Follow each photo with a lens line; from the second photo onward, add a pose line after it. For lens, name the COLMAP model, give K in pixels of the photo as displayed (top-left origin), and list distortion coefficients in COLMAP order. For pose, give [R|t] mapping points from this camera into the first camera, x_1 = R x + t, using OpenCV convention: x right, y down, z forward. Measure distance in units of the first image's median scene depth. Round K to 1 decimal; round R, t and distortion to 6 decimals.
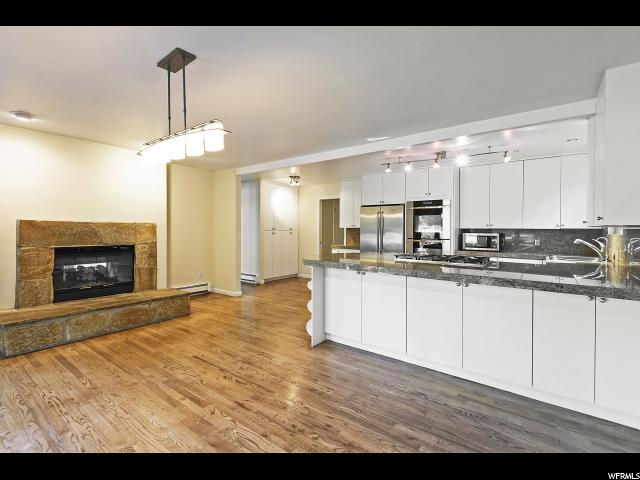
lens RADIAL K [[299.9, 0, 304.5], [0, 299.9, 228.9], [0, 0, 1]] dist [0.018621, -0.005907]
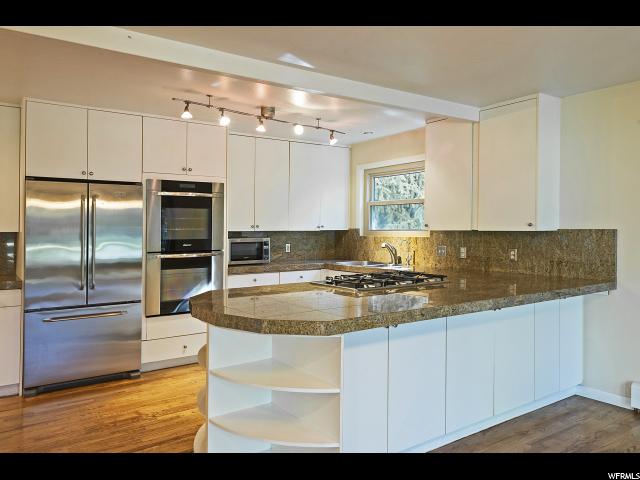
lens RADIAL K [[485.1, 0, 342.8], [0, 485.1, 226.4], [0, 0, 1]] dist [0.010697, 0.014937]
pose [[0.248820, -0.005607, 0.968533, -0.422287], [-0.000880, 0.999982, 0.006015, -0.019894], [-0.968549, -0.002349, 0.248811, 0.562338]]
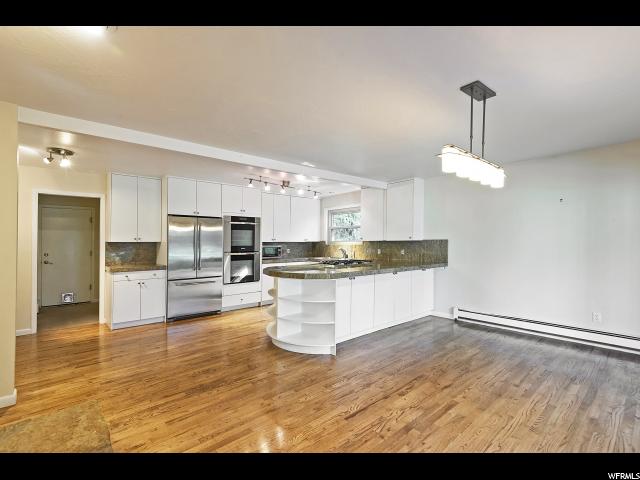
lens RADIAL K [[299.9, 0, 321.8], [0, 299.9, 243.1], [0, 0, 1]] dist [0.018621, -0.005907]
pose [[0.177599, -0.007854, 0.984072, -0.688591], [0.001613, 0.999969, 0.007690, -0.006941], [-0.984102, 0.000221, 0.177606, 0.583365]]
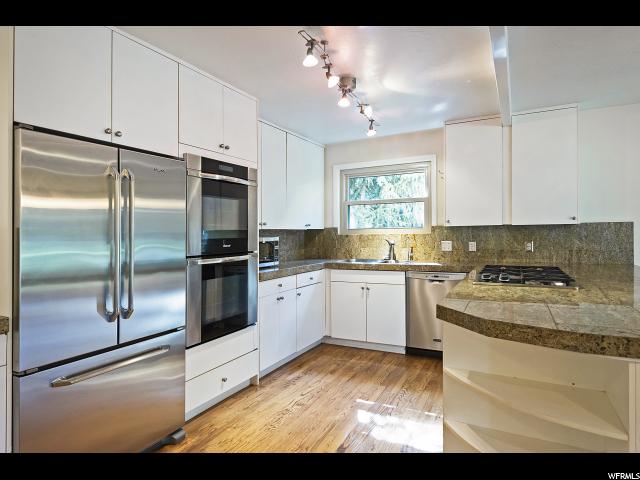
lens RADIAL K [[371.9, 0, 310.0], [0, 371.9, 231.2], [0, 0, 1]] dist [0.007235, -0.002579]
pose [[-0.207351, 0.001467, 0.978265, -0.136371], [0.008092, 0.999967, 0.000215, 0.002540], [-0.978233, 0.007961, -0.207356, 1.106306]]
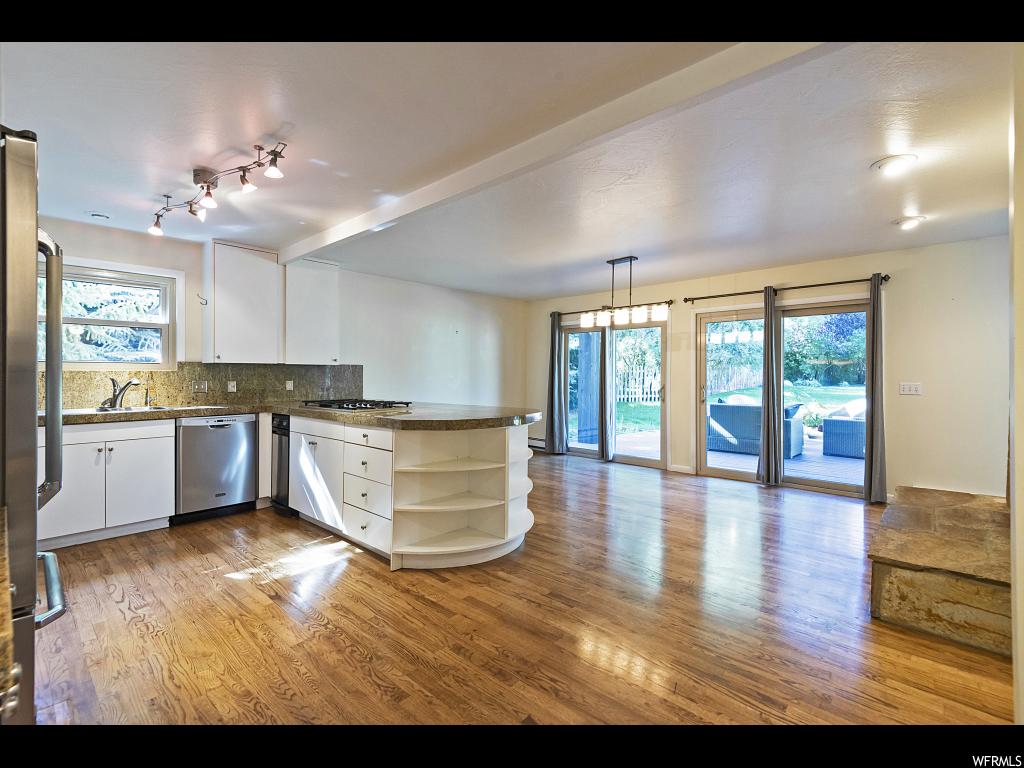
lens RADIAL K [[479.9, 0, 494.7], [0, 479.9, 385.2], [0, 0, 1]] dist [0.018621, -0.005907]
pose [[-0.996724, -0.012279, 0.079935, 0.008137], [-0.011068, 0.999817, 0.015578, 0.016416], [-0.080112, 0.014642, -0.996678, 1.497517]]
